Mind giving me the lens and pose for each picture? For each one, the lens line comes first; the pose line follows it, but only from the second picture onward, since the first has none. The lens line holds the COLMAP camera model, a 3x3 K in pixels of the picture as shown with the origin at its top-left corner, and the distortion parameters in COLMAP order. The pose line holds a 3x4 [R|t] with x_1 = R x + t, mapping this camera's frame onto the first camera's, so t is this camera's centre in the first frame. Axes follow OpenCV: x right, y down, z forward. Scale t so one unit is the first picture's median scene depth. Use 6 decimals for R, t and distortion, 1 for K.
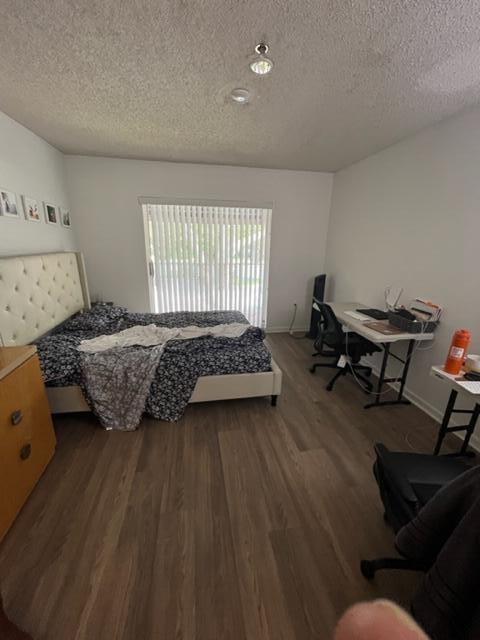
lens RADIAL K [[258.6, 0, 240.0], [0, 258.6, 320.0], [0, 0, 1]] dist [-0.001287, -0.000299]
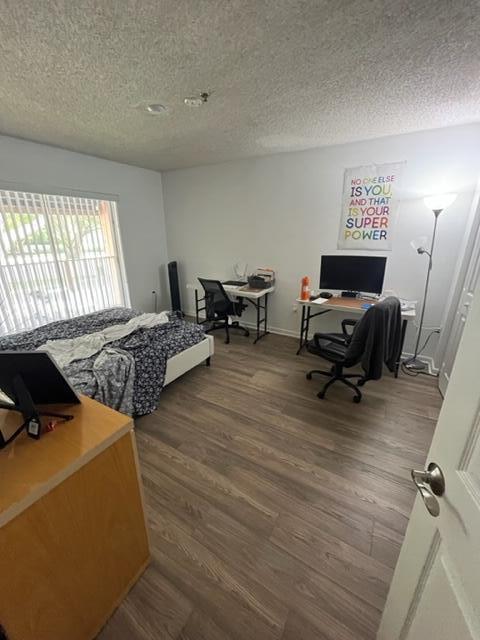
lens RADIAL K [[258.6, 0, 240.0], [0, 258.6, 320.0], [0, 0, 1]] dist [-0.001287, -0.000299]
pose [[0.657914, -0.261566, 0.706210, -0.677396], [0.233114, 0.962422, 0.139290, -0.027279], [-0.716105, 0.072986, 0.694166, -0.004962]]
